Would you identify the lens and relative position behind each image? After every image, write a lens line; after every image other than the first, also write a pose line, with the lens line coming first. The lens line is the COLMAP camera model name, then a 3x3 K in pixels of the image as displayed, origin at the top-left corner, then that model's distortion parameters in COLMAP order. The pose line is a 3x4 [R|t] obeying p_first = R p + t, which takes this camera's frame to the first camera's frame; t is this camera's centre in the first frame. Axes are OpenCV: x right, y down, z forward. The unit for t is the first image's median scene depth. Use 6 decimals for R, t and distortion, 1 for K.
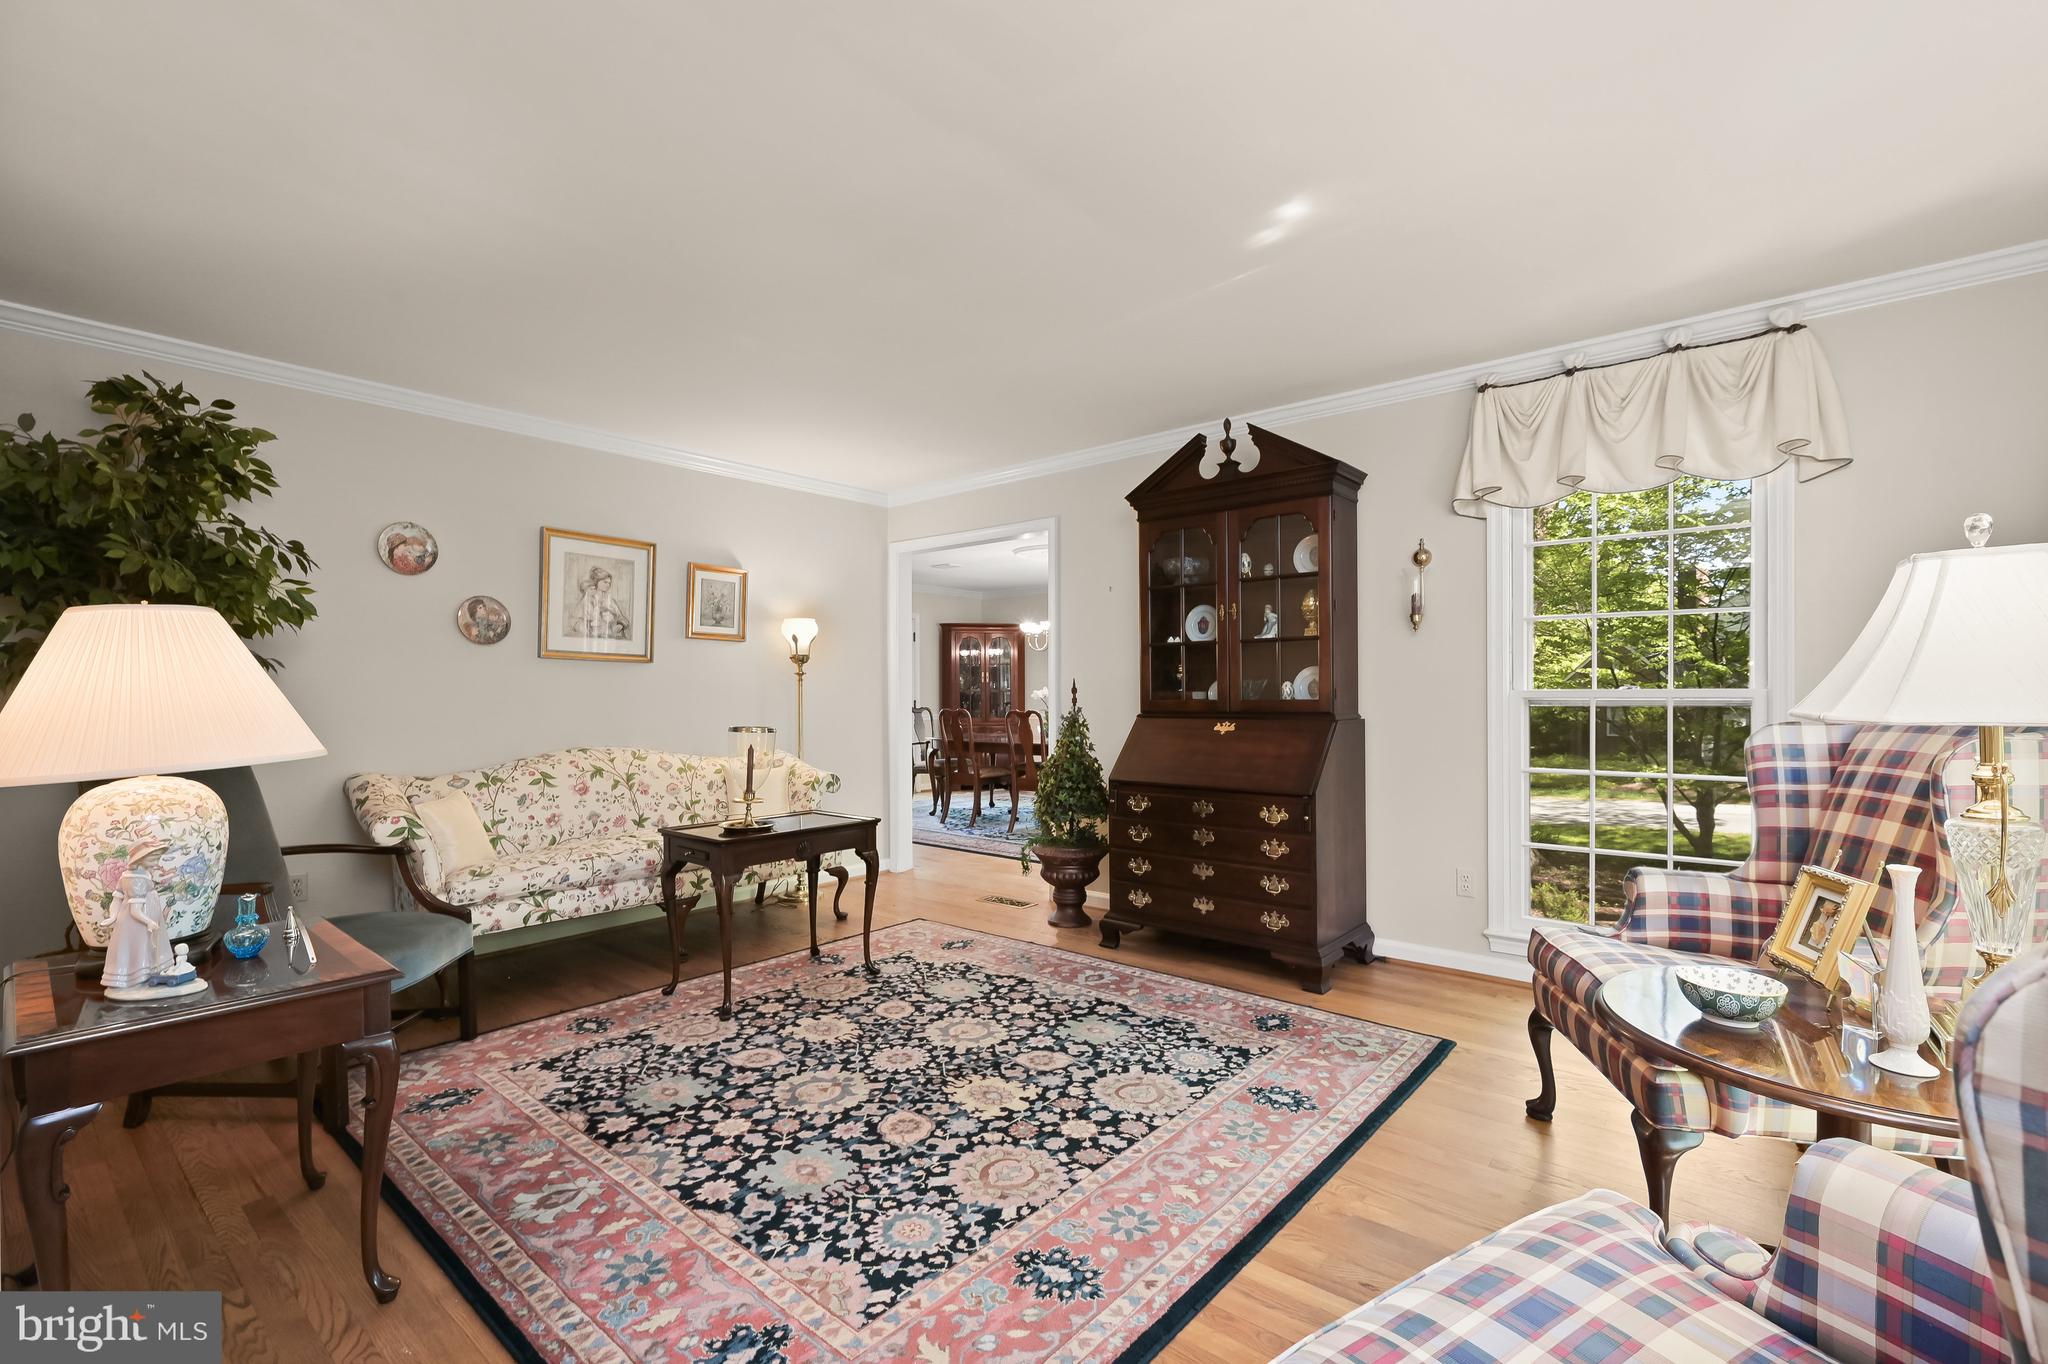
lens RADIAL K [[898.2, 0, 1028.7], [0, 898.2, 705.0], [0, 0, 1]] dist [0.000559, 0.000081]
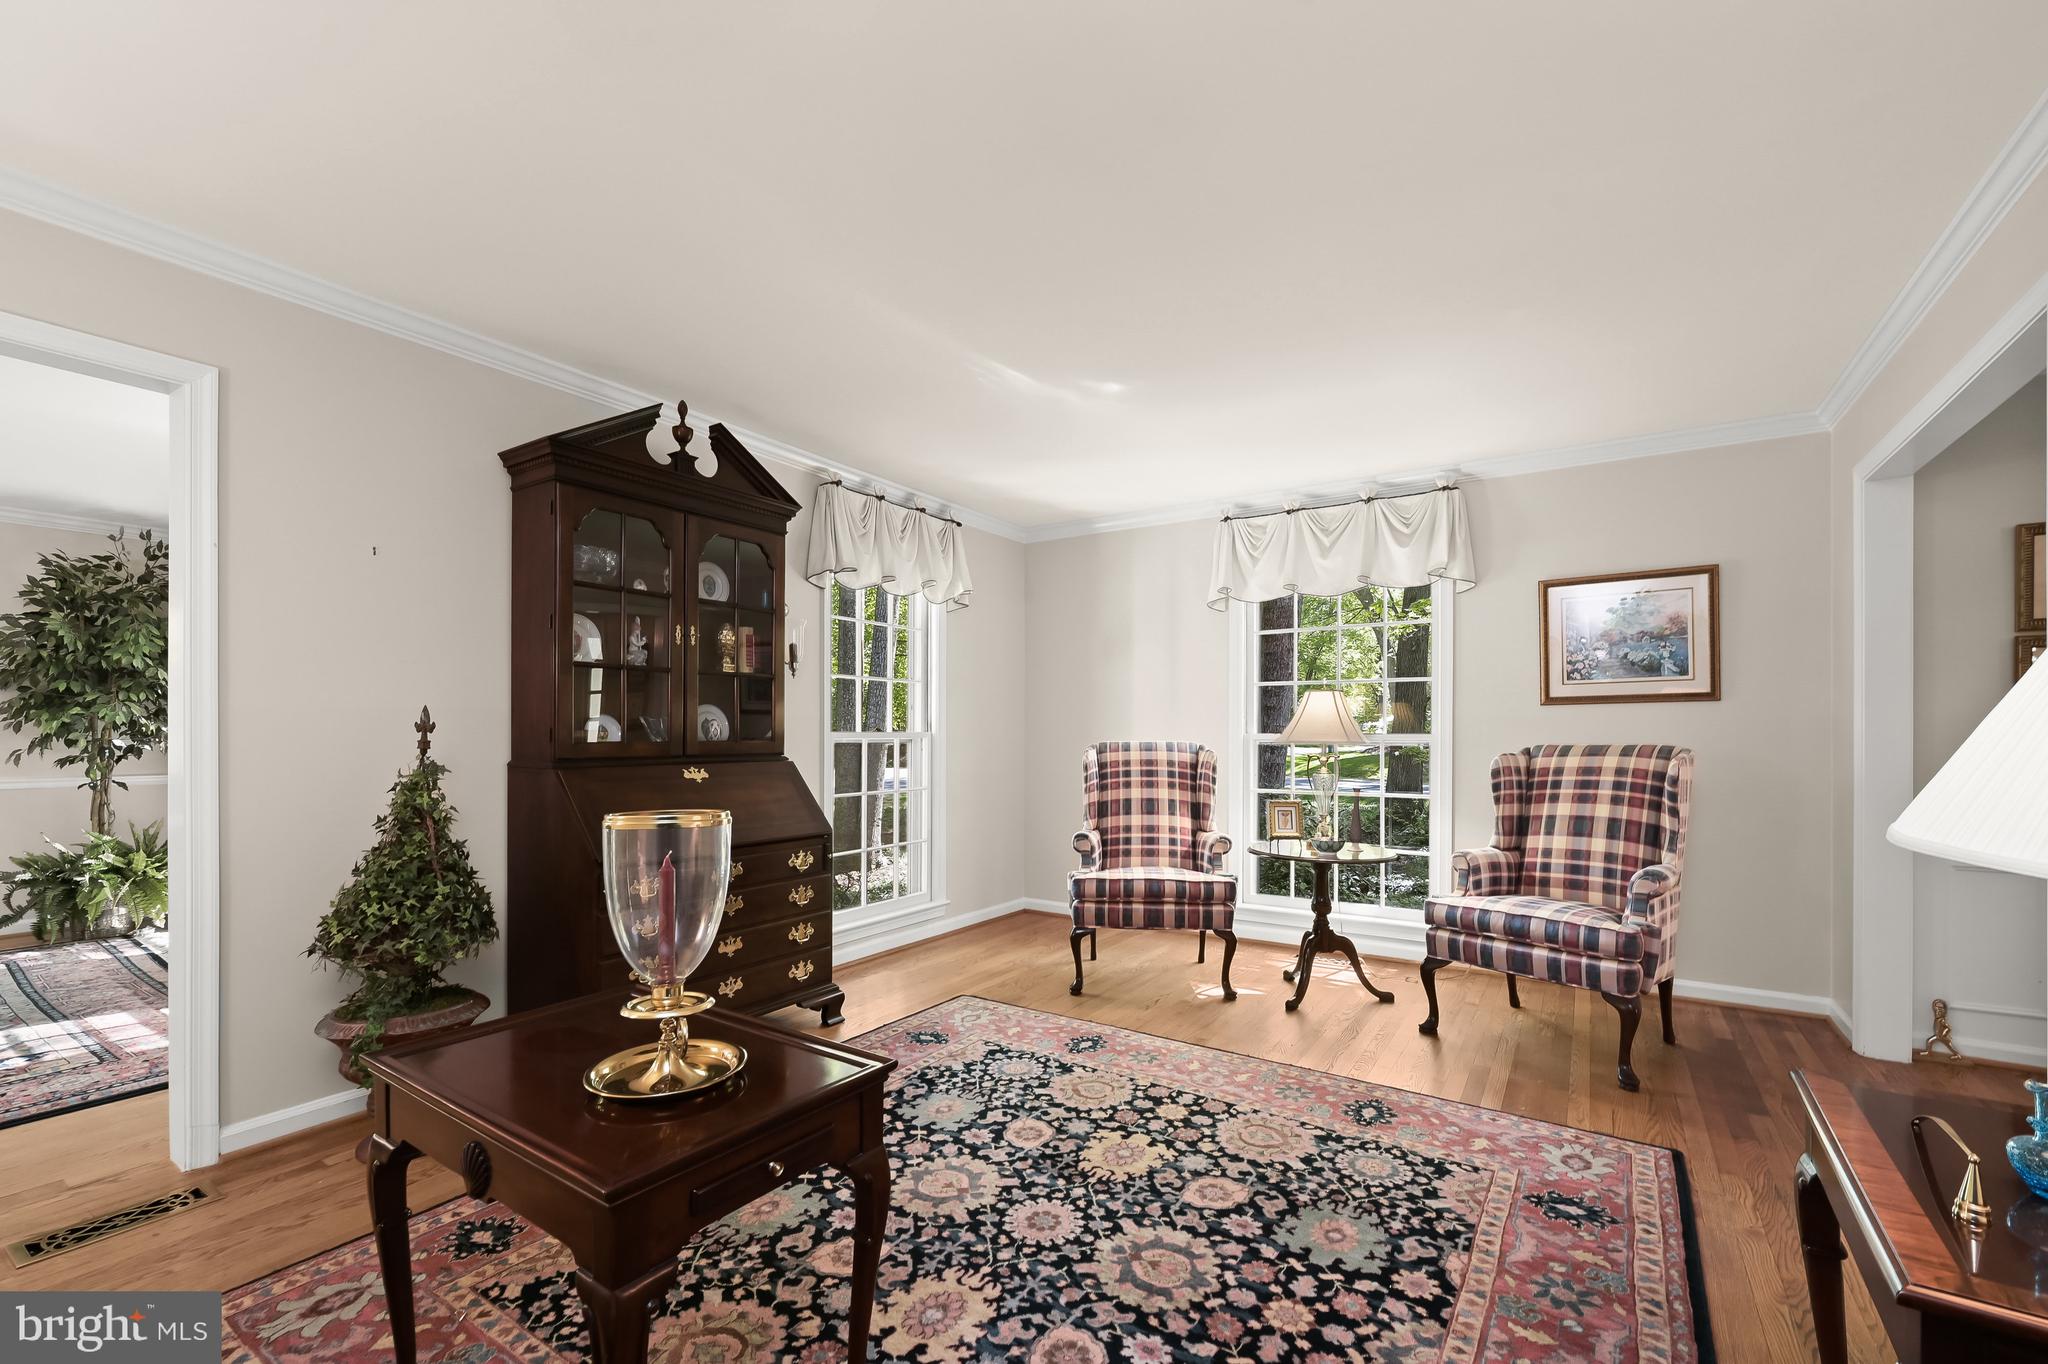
lens RADIAL K [[878.7, 0, 1028.2], [0, 878.7, 737.6], [0, 0, 1]] dist [-0.011270, -0.000092]
pose [[-0.117385, 0.001699, 0.993085, -0.999378], [0.018197, 0.999834, 0.000441, -0.005337], [-0.992920, 0.018123, -0.117396, 1.269208]]
